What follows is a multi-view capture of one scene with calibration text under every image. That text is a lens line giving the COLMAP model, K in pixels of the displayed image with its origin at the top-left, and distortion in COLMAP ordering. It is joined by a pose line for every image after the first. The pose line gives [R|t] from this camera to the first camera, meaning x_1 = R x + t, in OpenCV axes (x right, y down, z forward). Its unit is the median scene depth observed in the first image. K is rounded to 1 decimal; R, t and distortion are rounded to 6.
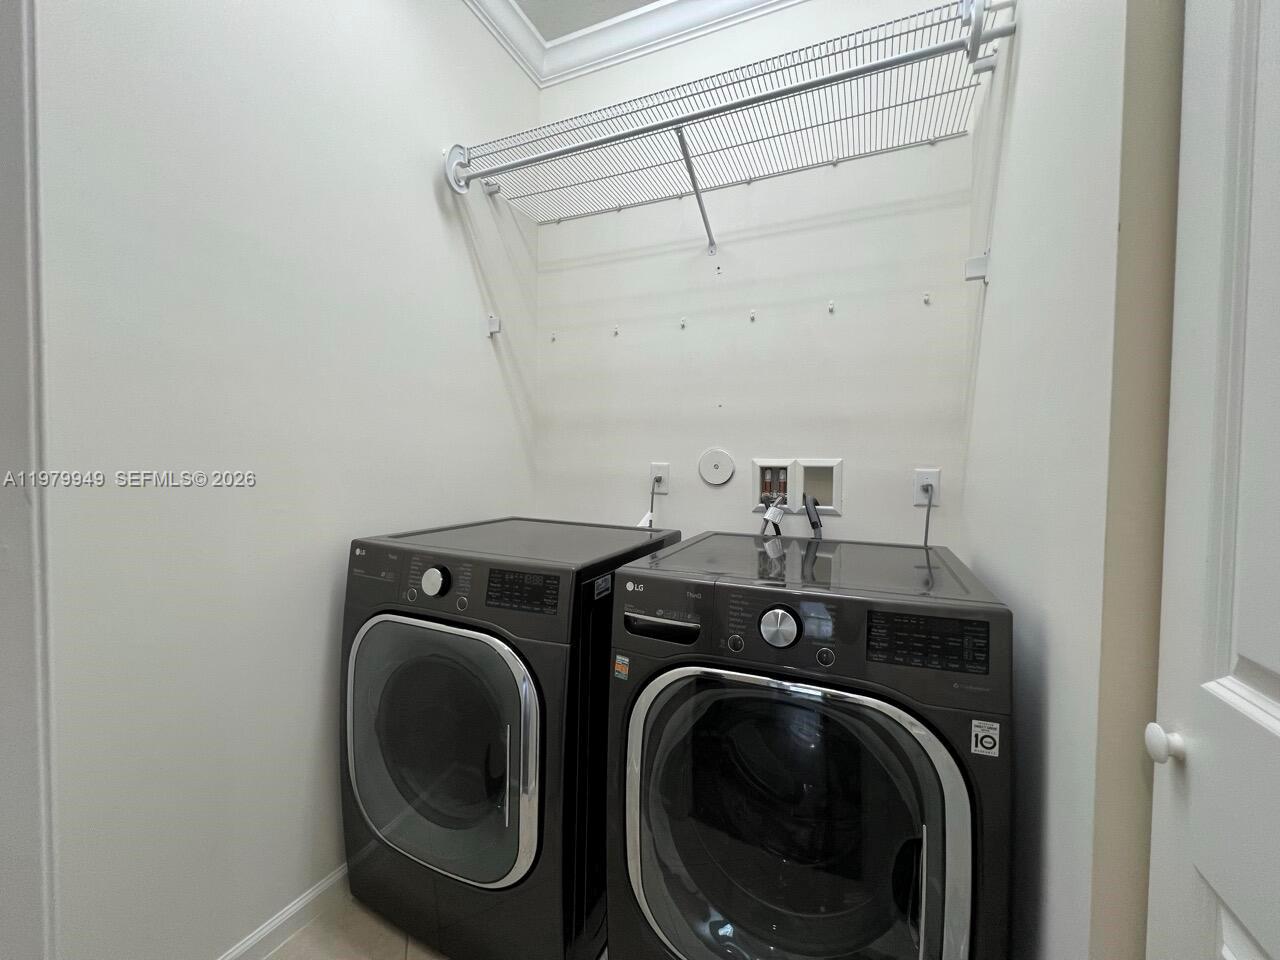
lens RADIAL K [[510.5, 0, 638.9], [0, 510.5, 480.3], [0, 0, 1]] dist [-0.002214, 0.000132]
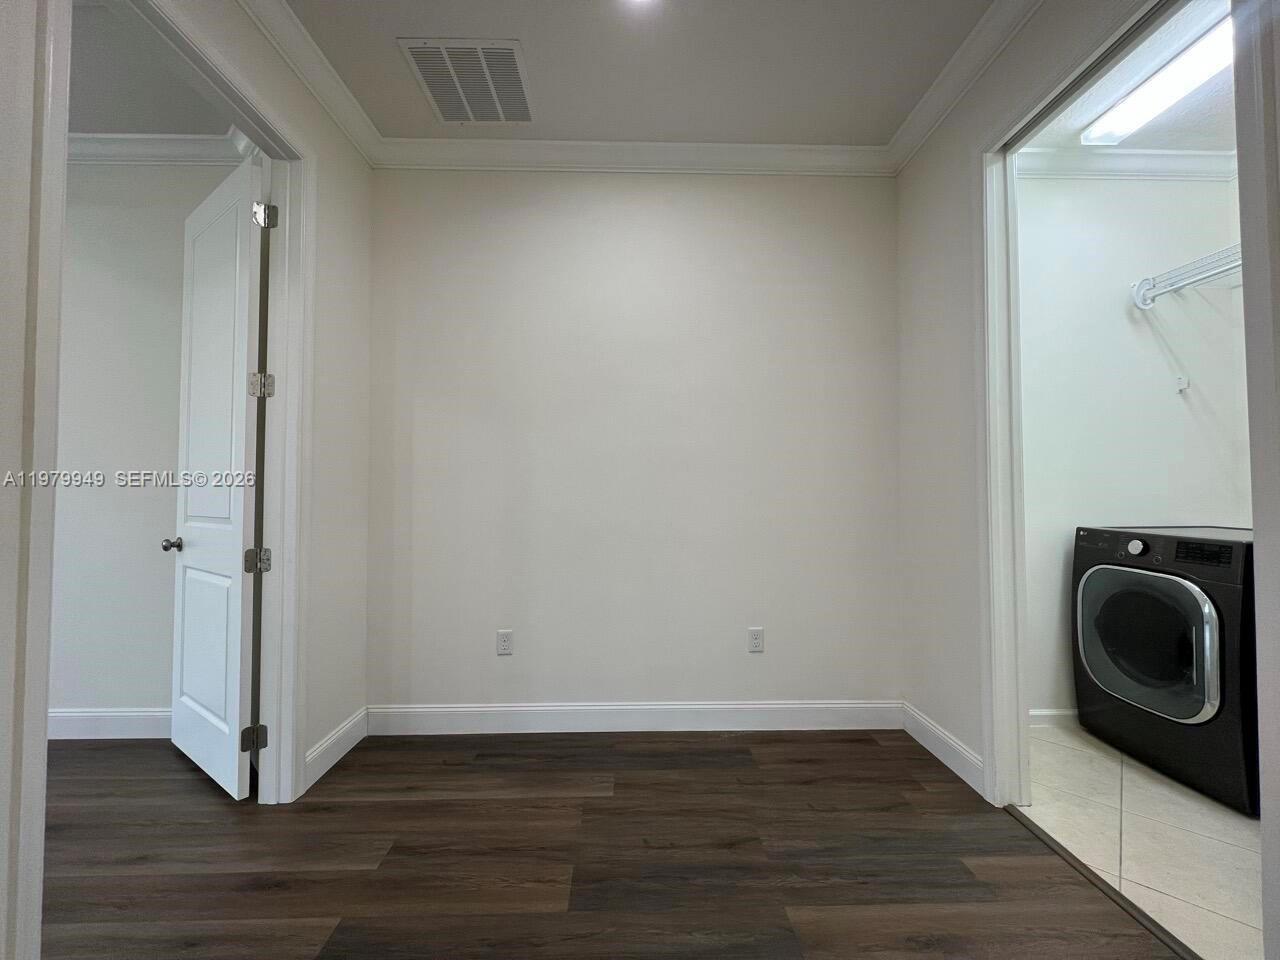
lens RADIAL K [[510.5, 0, 635.7], [0, 510.5, 481.5], [0, 0, 1]] dist [-0.002214, 0.000132]
pose [[0.426422, -0.036681, -0.903780, 0.451401], [-0.013641, 0.998803, -0.046974, 0.063085], [0.904422, 0.032359, 0.425411, -1.290903]]
